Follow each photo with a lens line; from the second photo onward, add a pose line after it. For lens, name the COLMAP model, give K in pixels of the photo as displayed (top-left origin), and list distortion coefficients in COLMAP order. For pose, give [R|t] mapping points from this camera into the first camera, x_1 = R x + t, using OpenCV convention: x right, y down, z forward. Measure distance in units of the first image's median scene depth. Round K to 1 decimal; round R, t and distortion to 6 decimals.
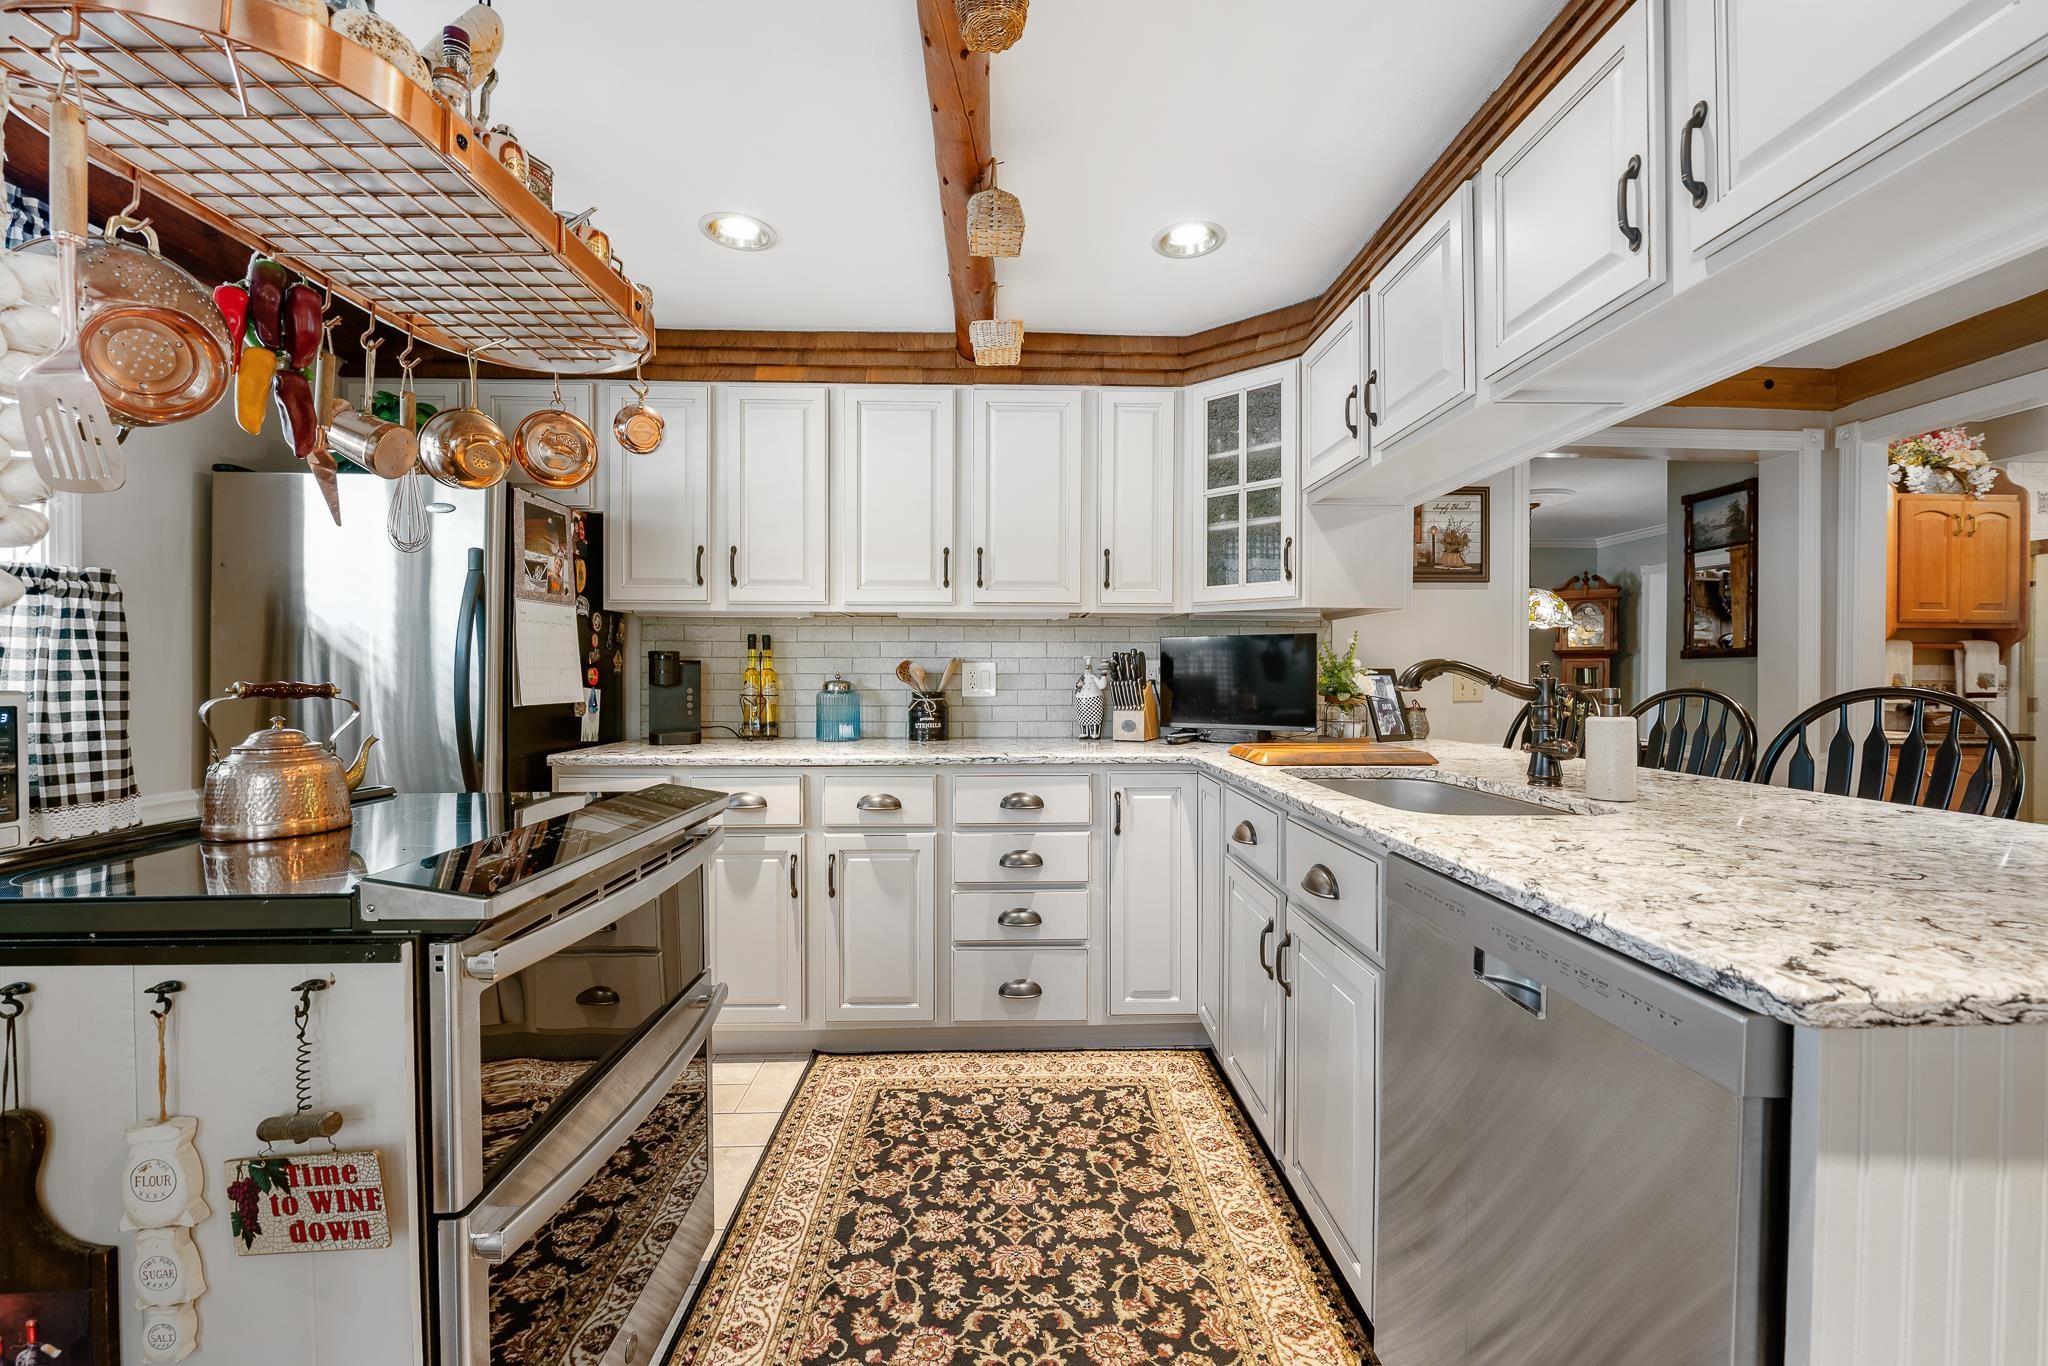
lens RADIAL K [[833.7, 0, 1027.0], [0, 833.7, 679.2], [0, 0, 1]] dist [-0.008225, -0.000411]
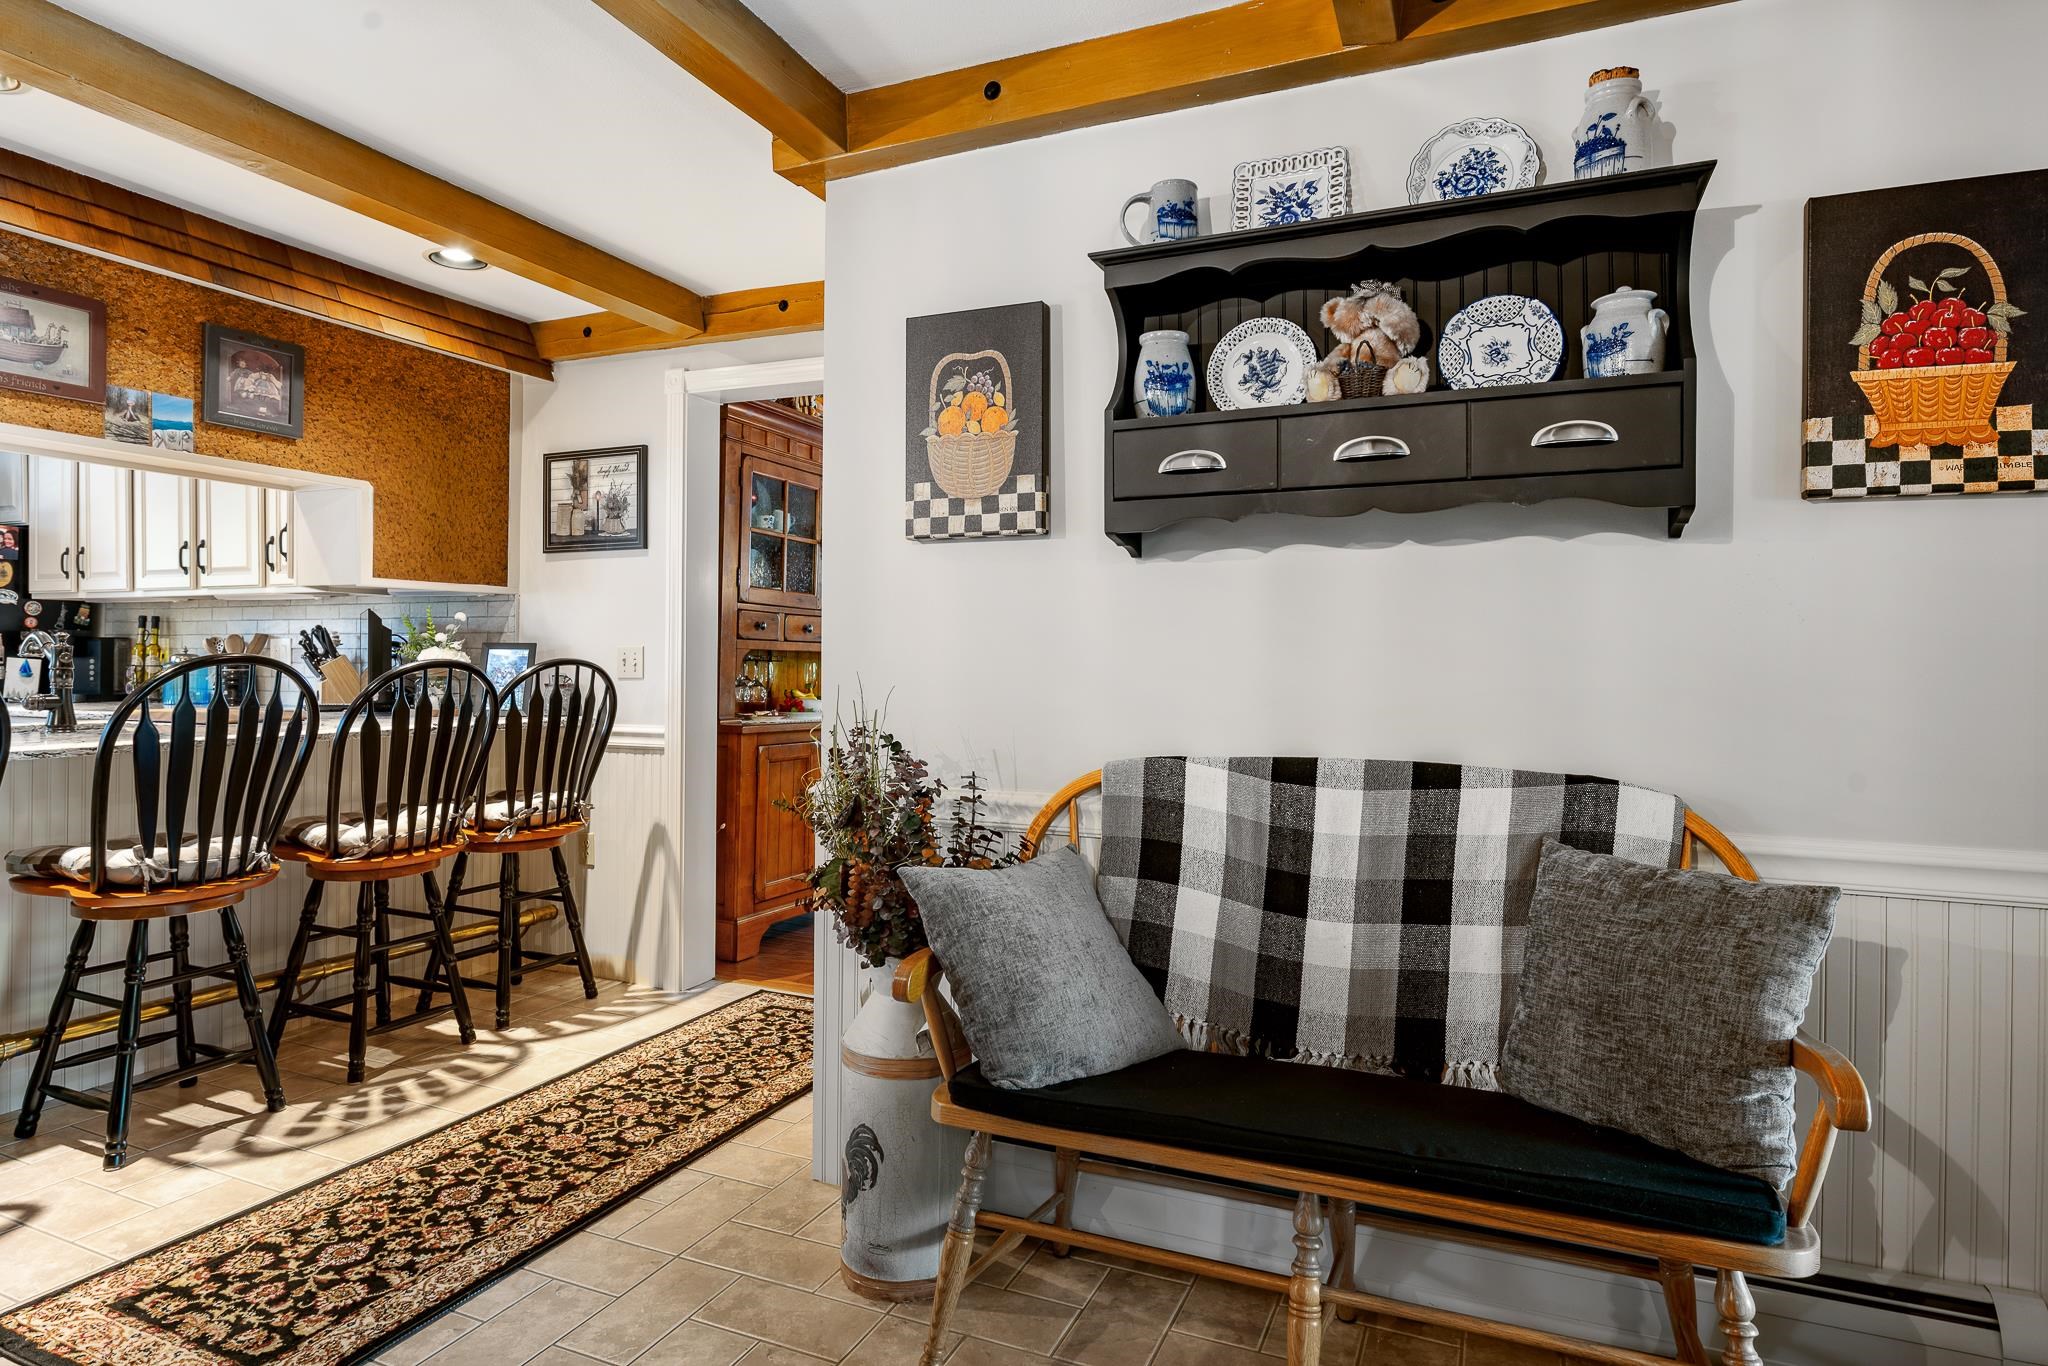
lens RADIAL K [[1135.7, 0, 1020.5], [0, 1135.7, 656.3], [0, 0, 1]] dist [-0.005581, -0.001663]
pose [[0.902412, 0.003169, -0.430862, 1.845241], [-0.007963, 0.999925, -0.009324, 0.012988], [0.430800, 0.011845, 0.902369, 0.065779]]
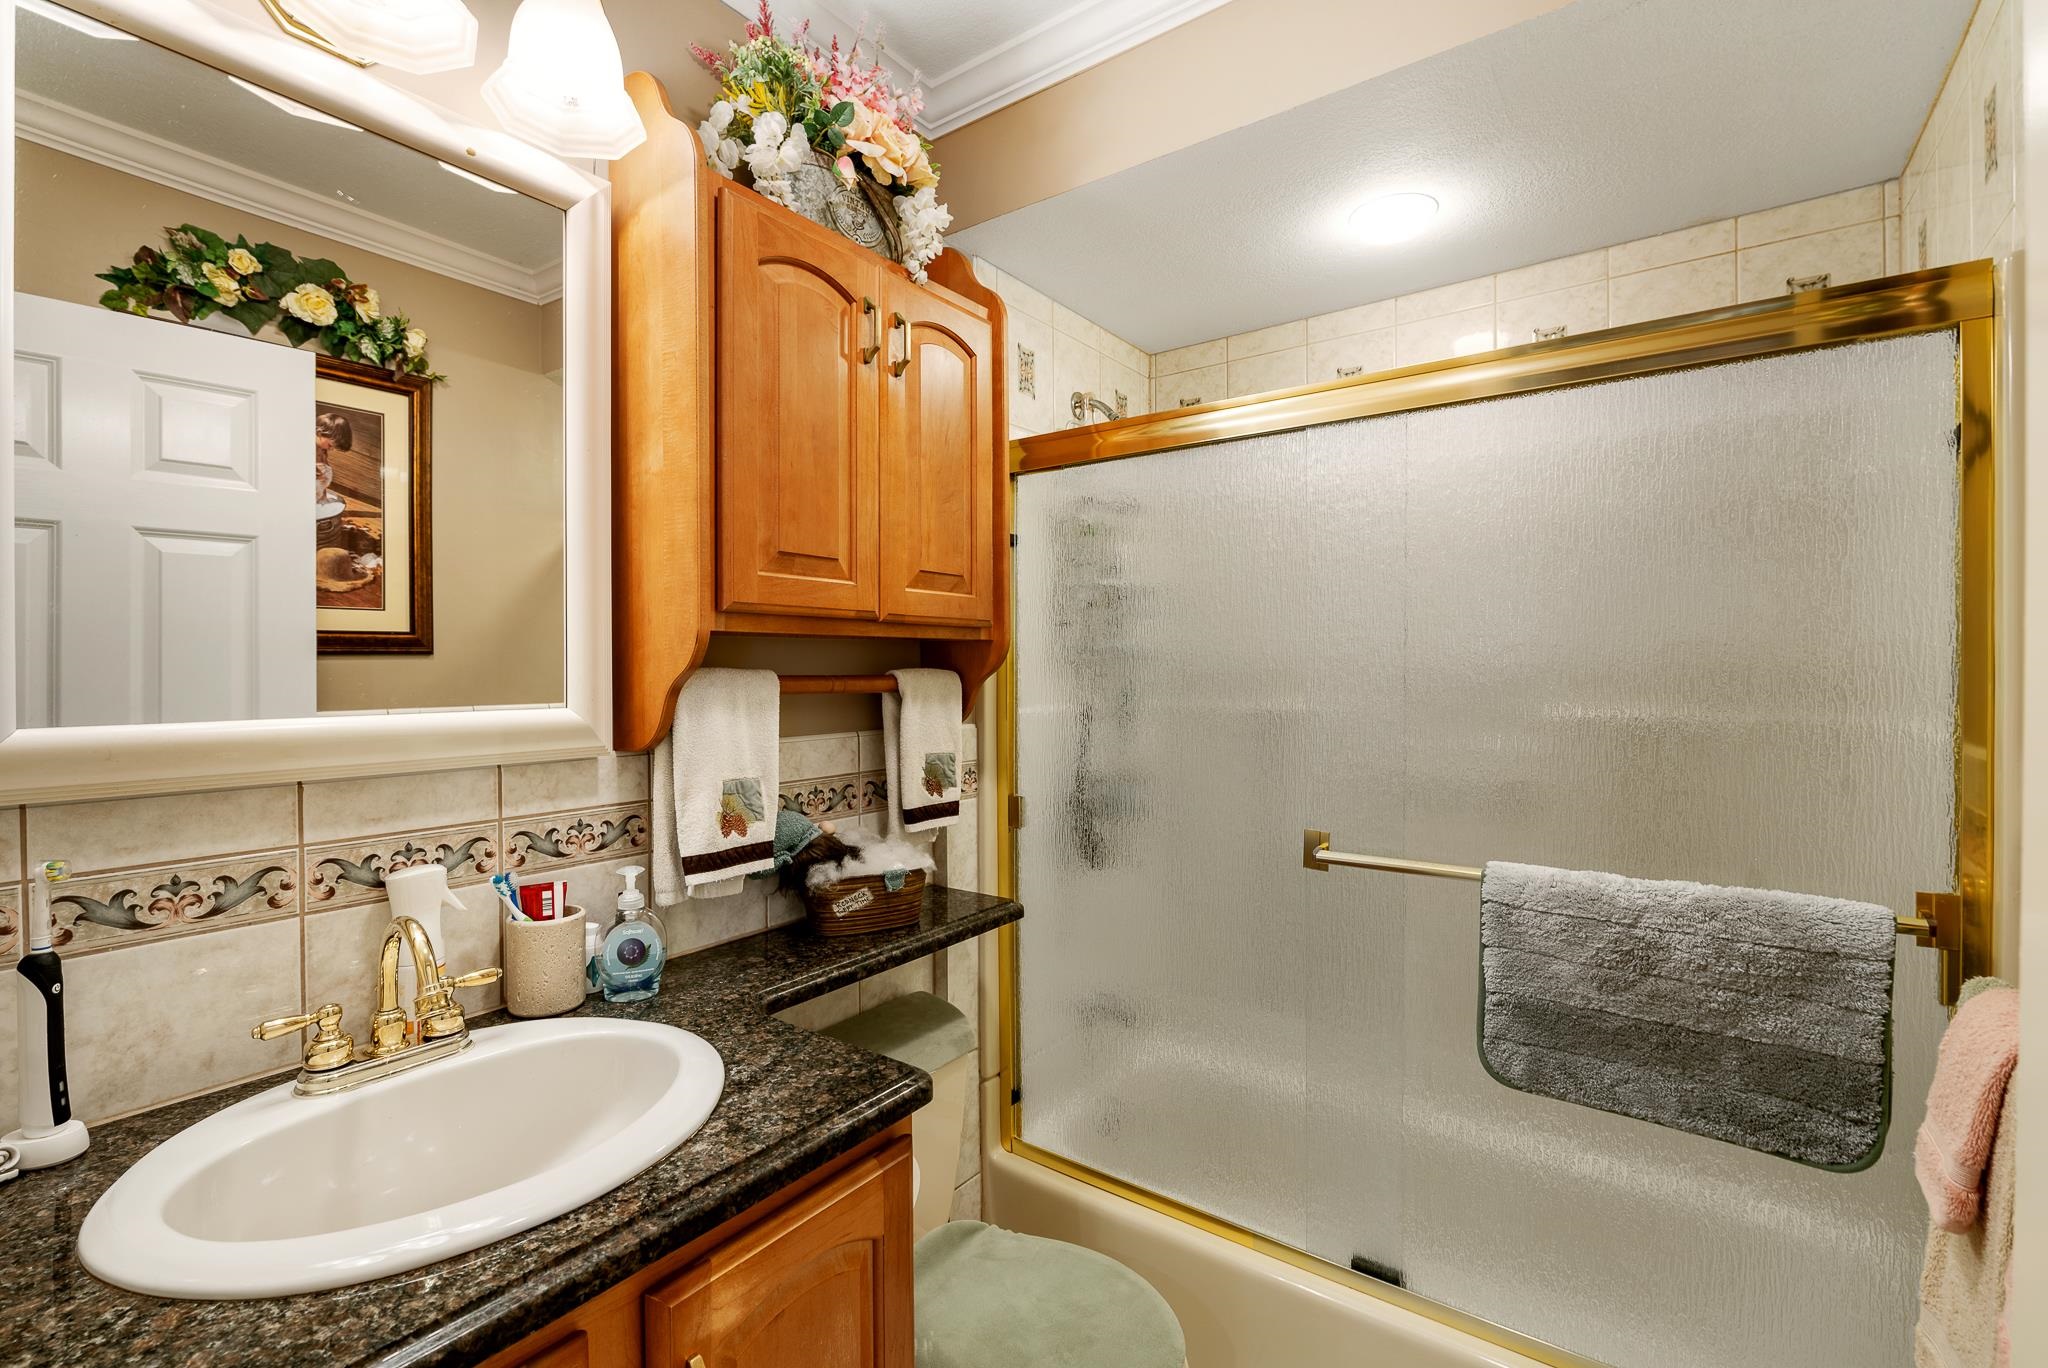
lens RADIAL K [[927.2, 0, 1018.3], [0, 927.2, 665.9], [0, 0, 1]] dist [-0.001716, -0.000113]
pose [[0.622982, -0.004078, 0.782226, 1.280155], [0.012570, 0.999909, -0.004799, -0.070265], [-0.782135, 0.012822, 0.622976, 1.056597]]
